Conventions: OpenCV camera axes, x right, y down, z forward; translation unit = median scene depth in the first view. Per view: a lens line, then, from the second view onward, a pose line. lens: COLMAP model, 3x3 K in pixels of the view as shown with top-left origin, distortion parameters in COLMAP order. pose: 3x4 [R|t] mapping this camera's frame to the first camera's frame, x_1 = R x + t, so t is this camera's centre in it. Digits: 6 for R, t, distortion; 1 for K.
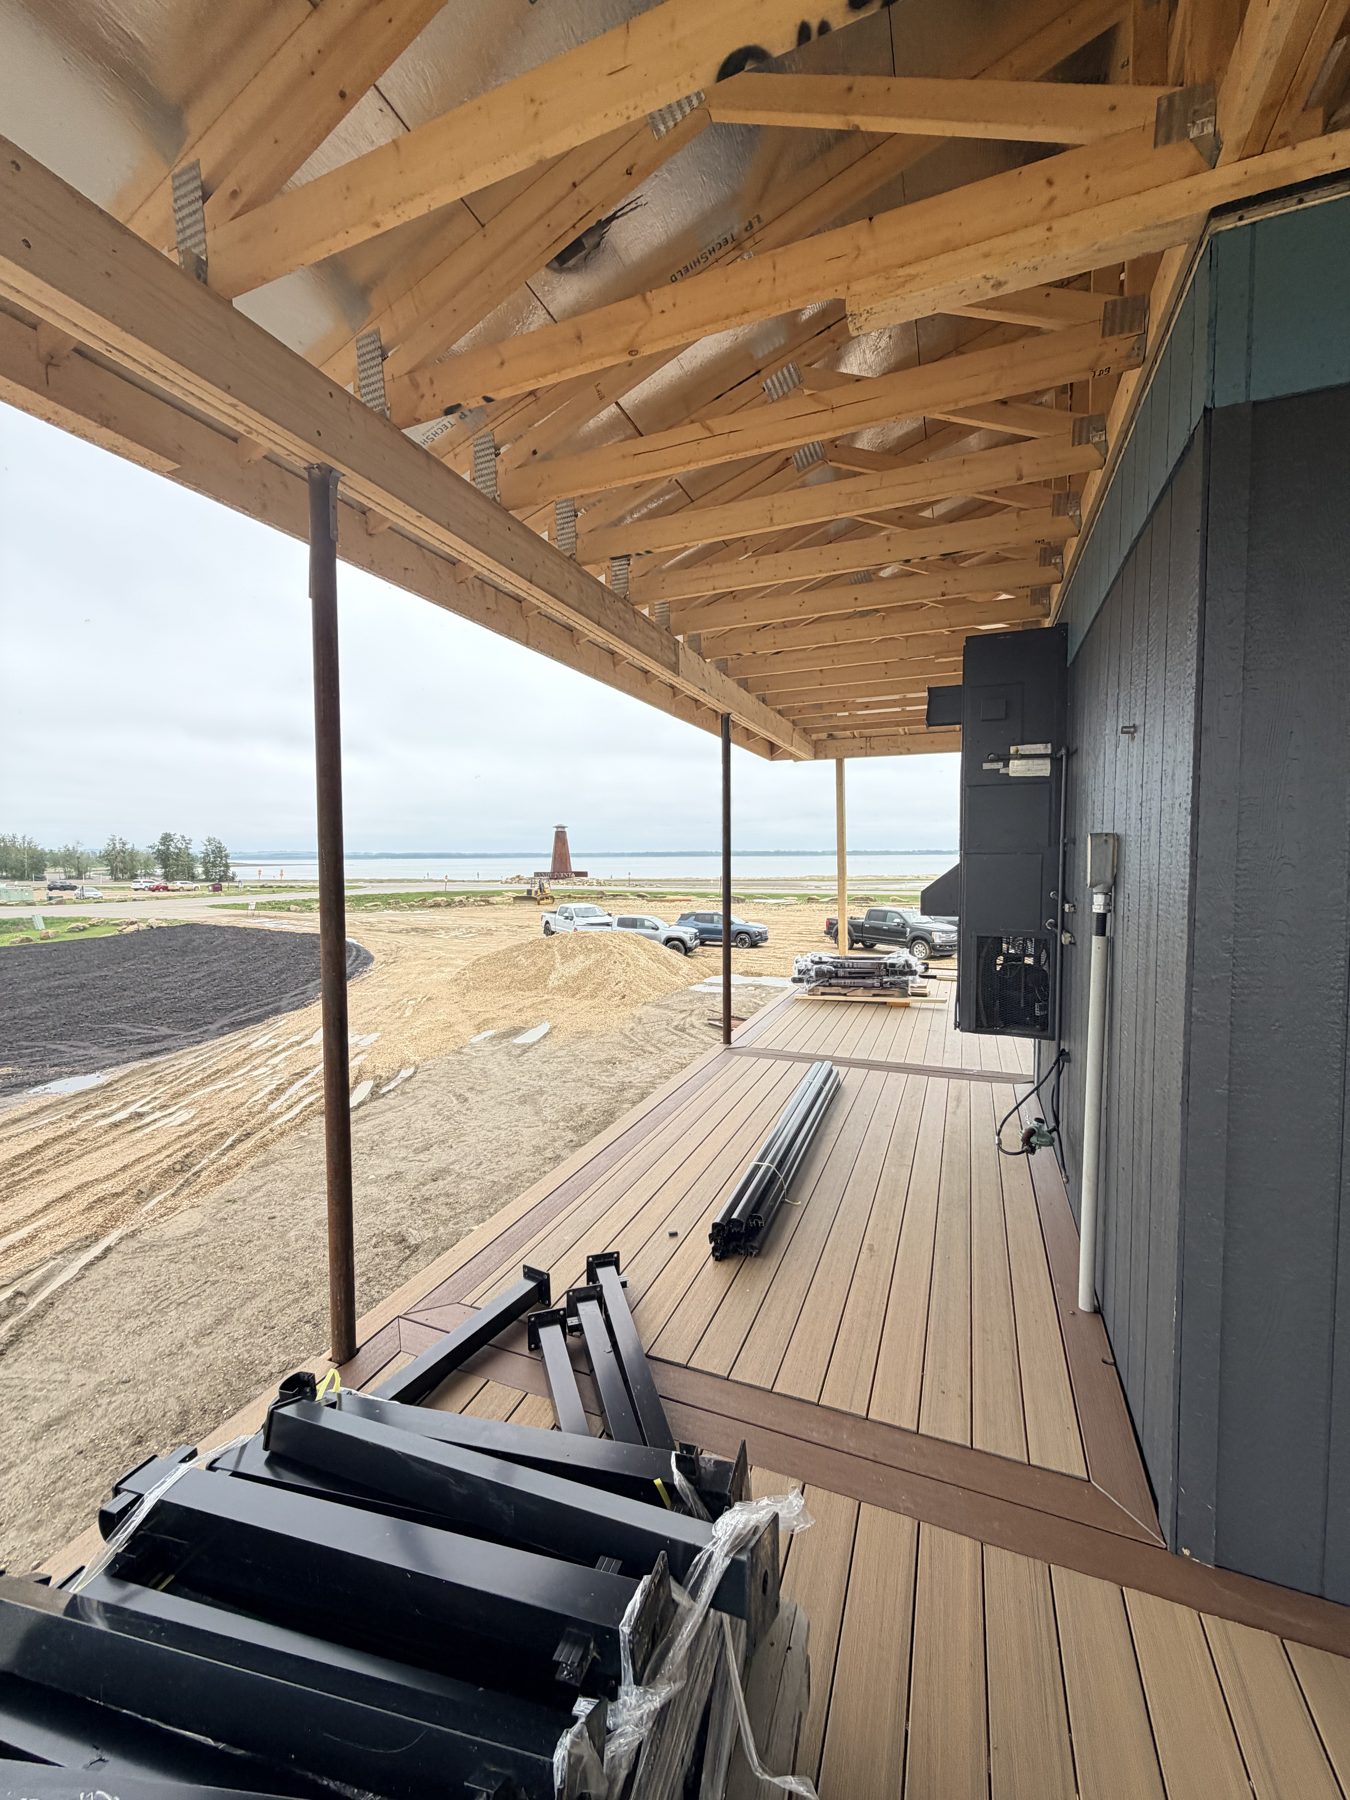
lens RADIAL K [[718.7, 0, 671.5], [0, 718.7, 894.1], [0, 0, 1]] dist [-0.002097, 0.000124]
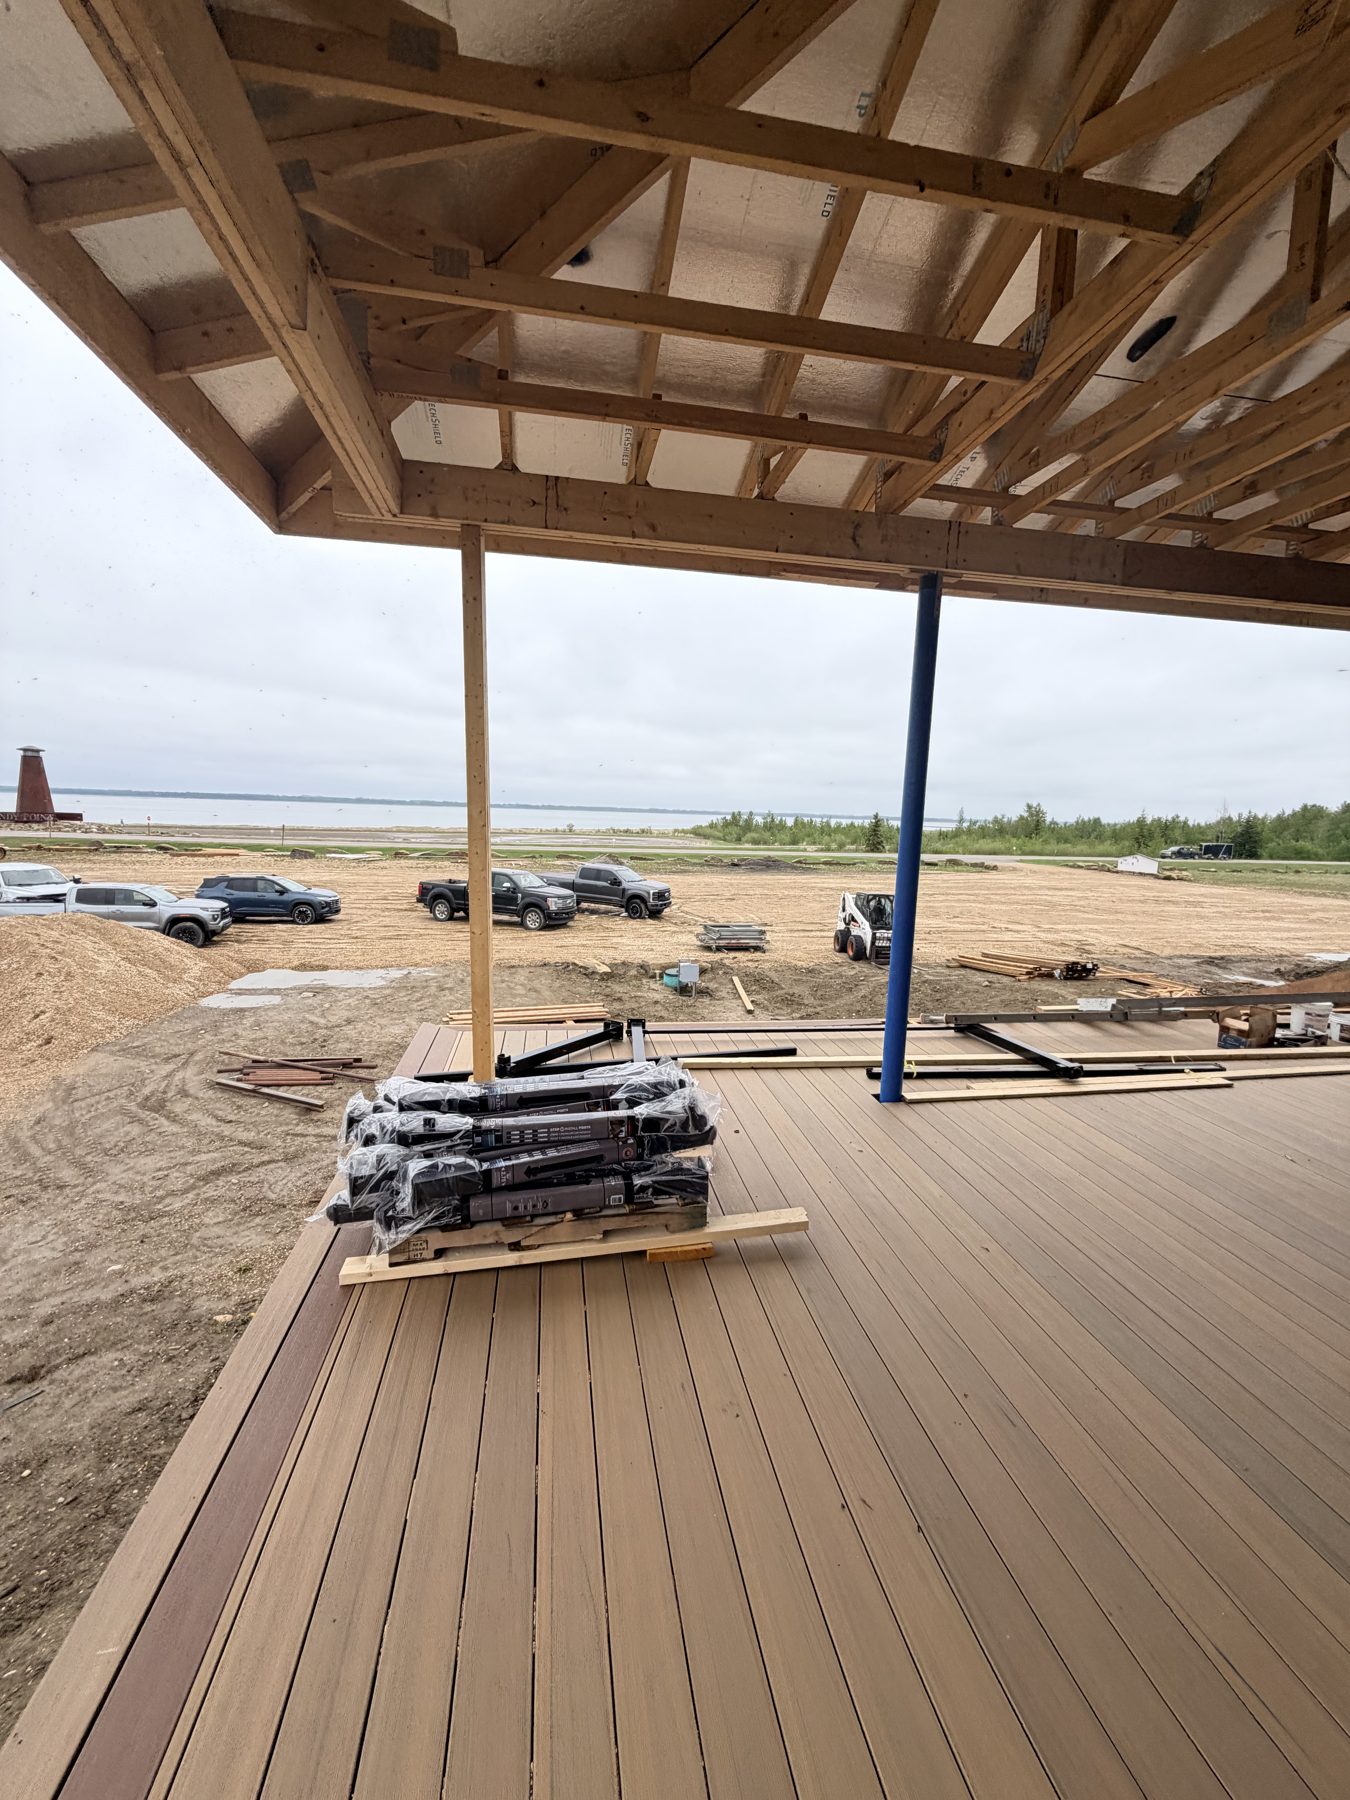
lens RADIAL K [[718.7, 0, 671.5], [0, 718.7, 894.1], [0, 0, 1]] dist [-0.002097, 0.000124]
pose [[0.850527, -0.025161, 0.525329, 0.037864], [-0.009952, 0.997906, 0.063908, -0.007763], [-0.525837, -0.059584, 0.848496, 0.191746]]
